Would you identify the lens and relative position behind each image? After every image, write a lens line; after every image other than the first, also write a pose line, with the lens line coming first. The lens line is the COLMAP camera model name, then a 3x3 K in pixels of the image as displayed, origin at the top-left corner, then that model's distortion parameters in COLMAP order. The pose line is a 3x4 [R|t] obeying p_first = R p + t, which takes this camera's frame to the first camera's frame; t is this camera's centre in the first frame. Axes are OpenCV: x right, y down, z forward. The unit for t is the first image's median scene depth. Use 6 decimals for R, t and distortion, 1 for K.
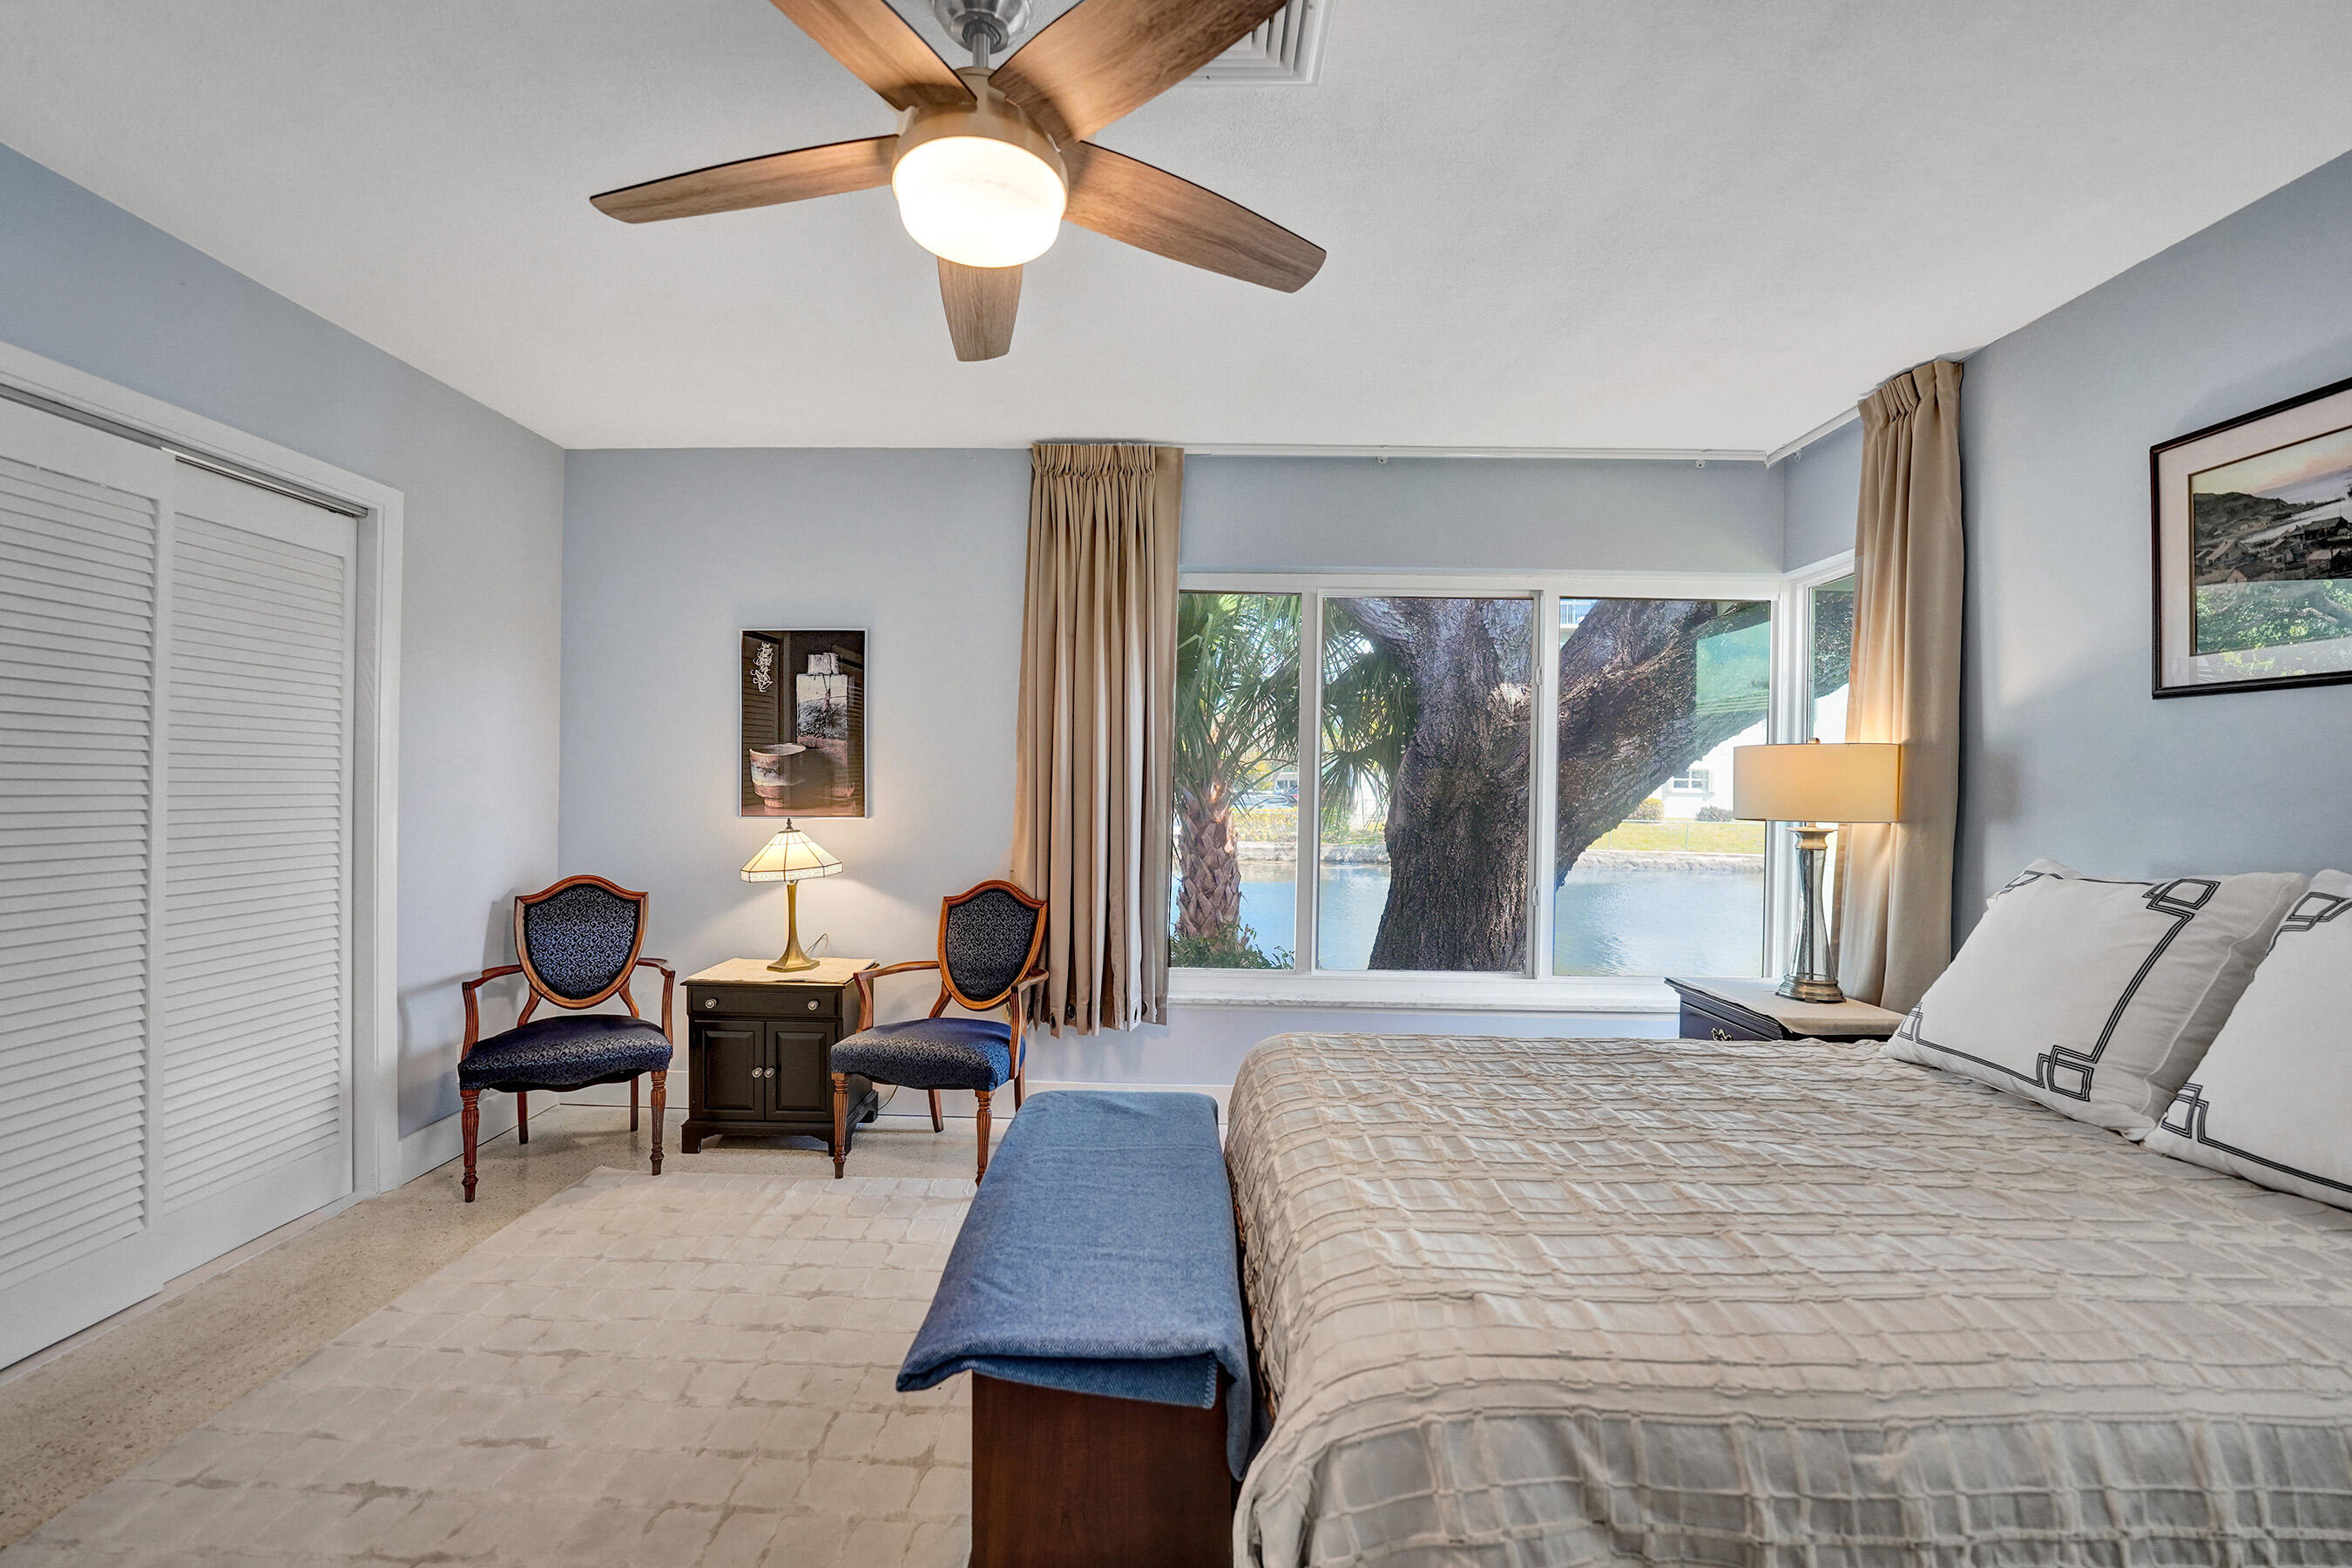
lens RADIAL K [[967.4, 0, 1153.0], [0, 967.4, 792.2], [0, 0, 1]] dist [-0.028271, 0.003563]
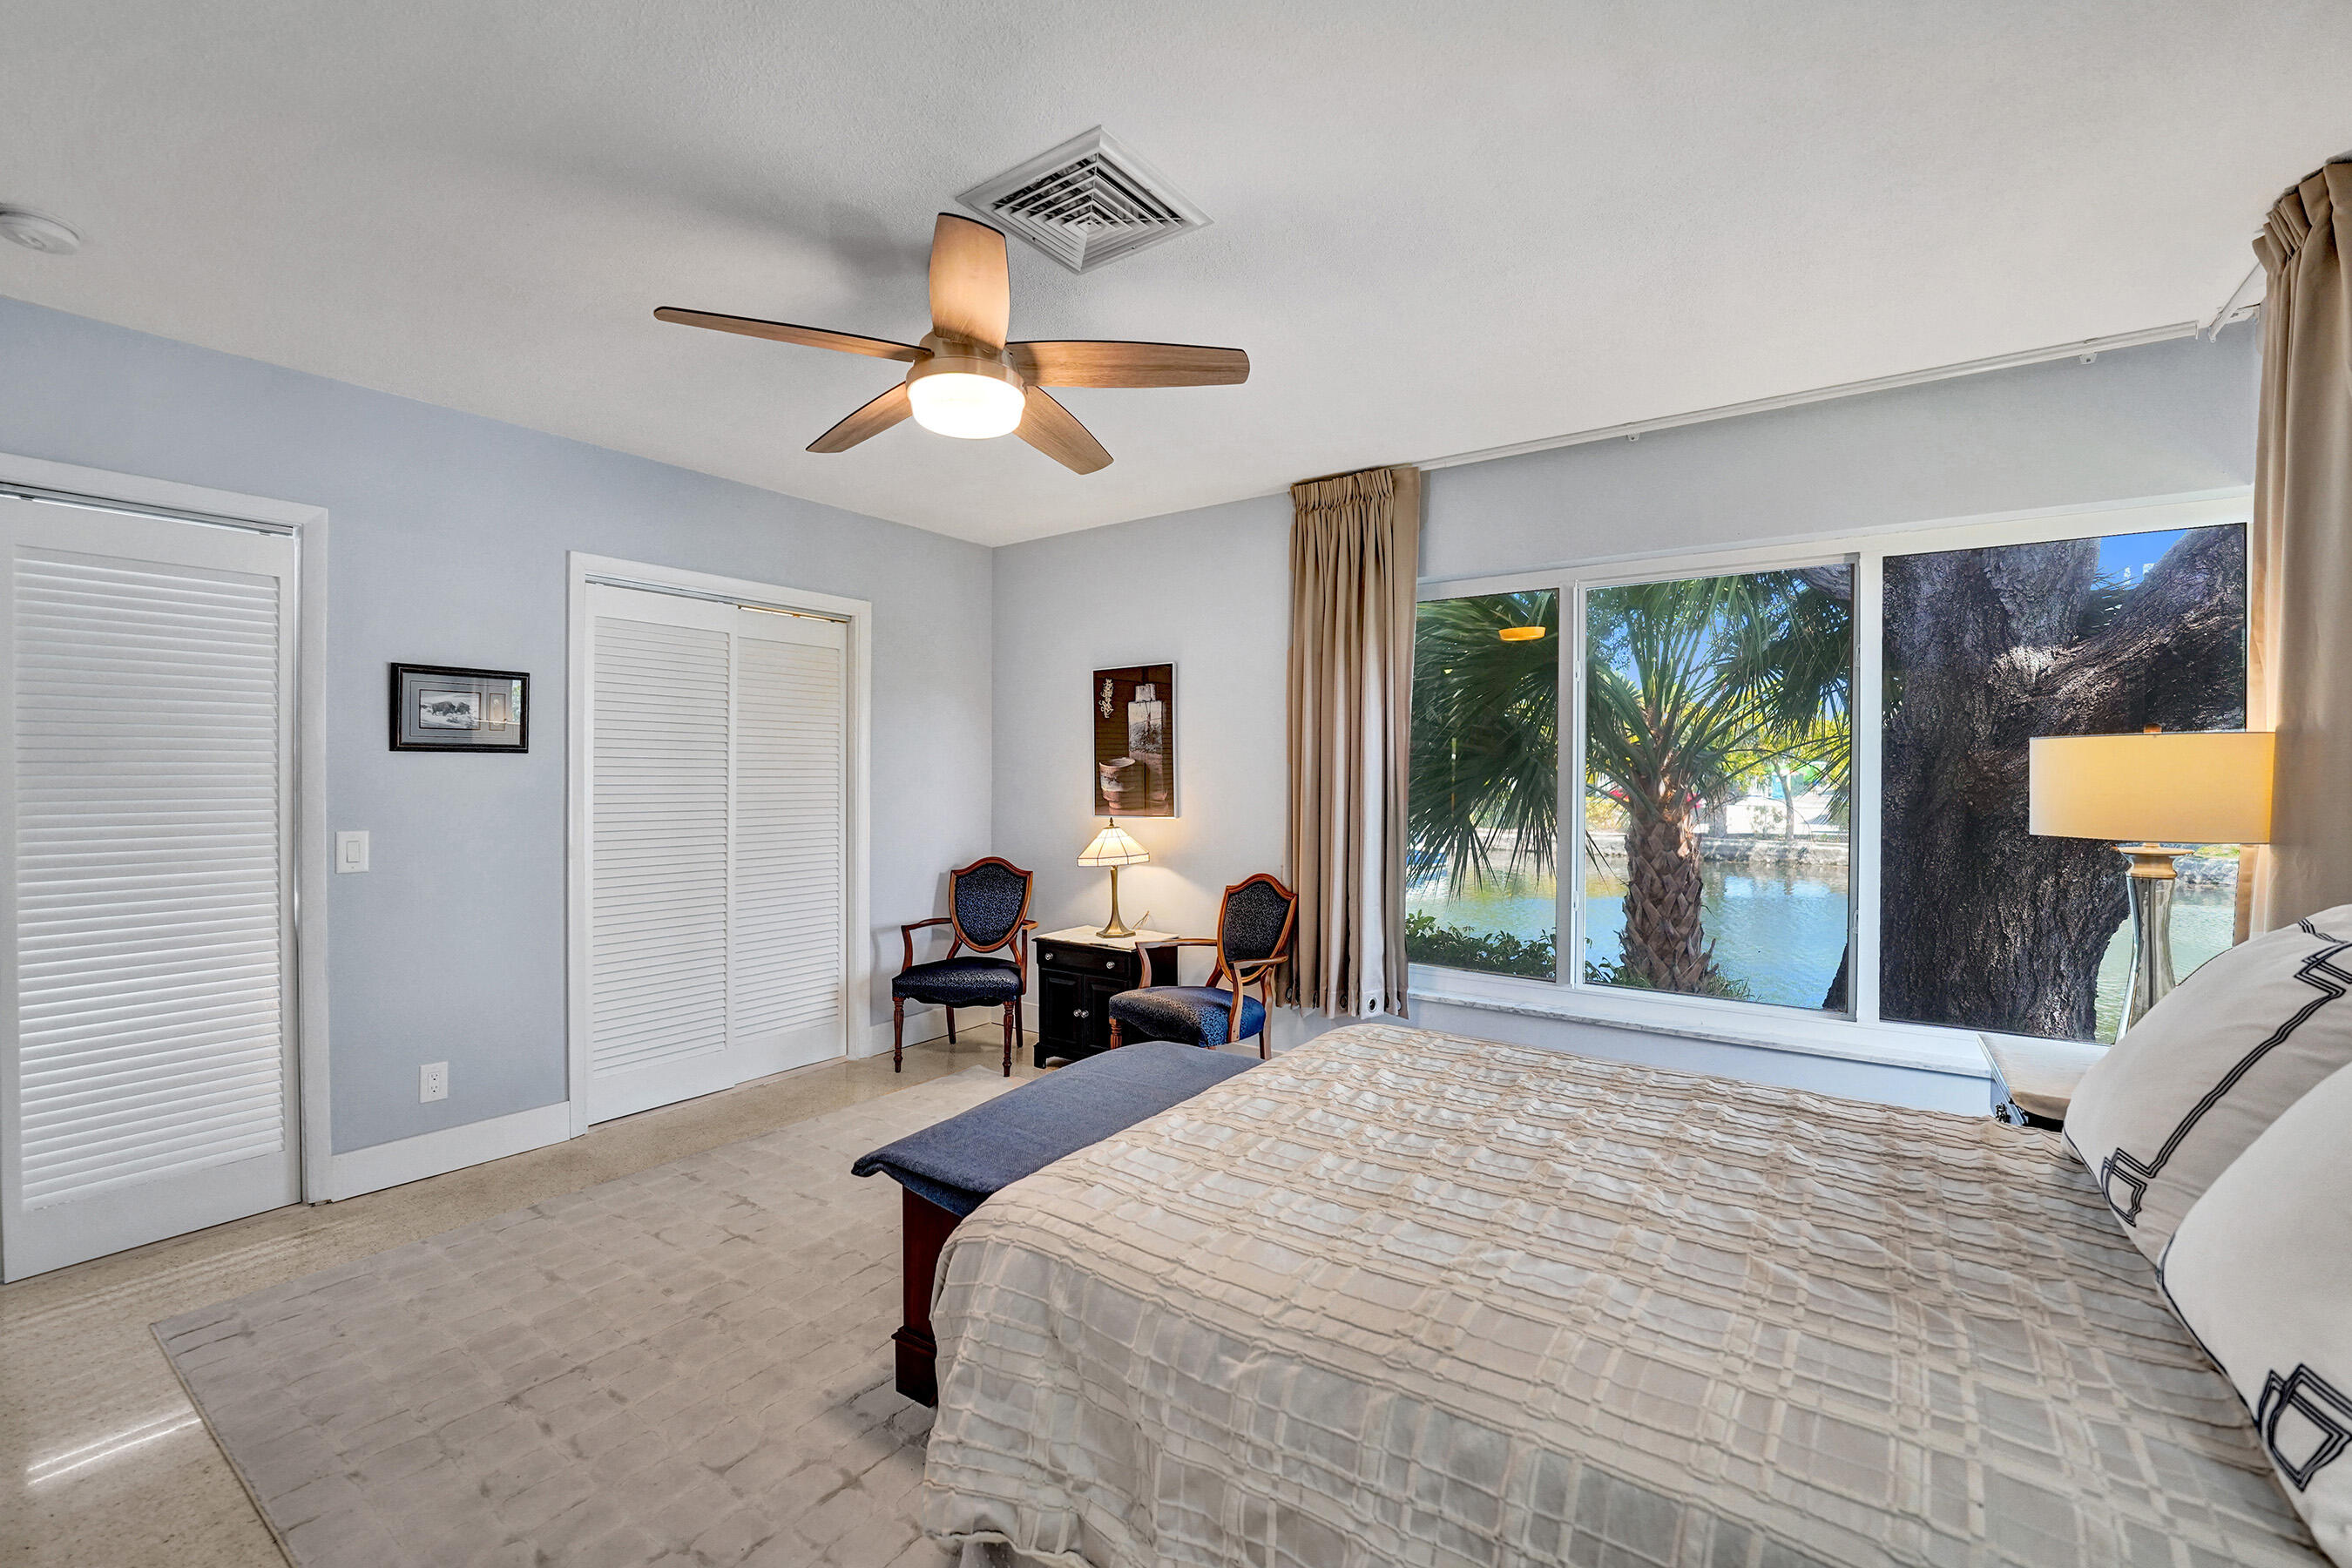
lens RADIAL K [[967.4, 0, 1139.3], [0, 967.4, 783.8], [0, 0, 1]] dist [-0.028271, 0.003563]
pose [[0.822020, -0.008540, -0.569395, 0.403383], [0.007601, 0.999963, -0.004025, -0.012566], [0.569409, -0.001019, 0.822054, -0.028598]]
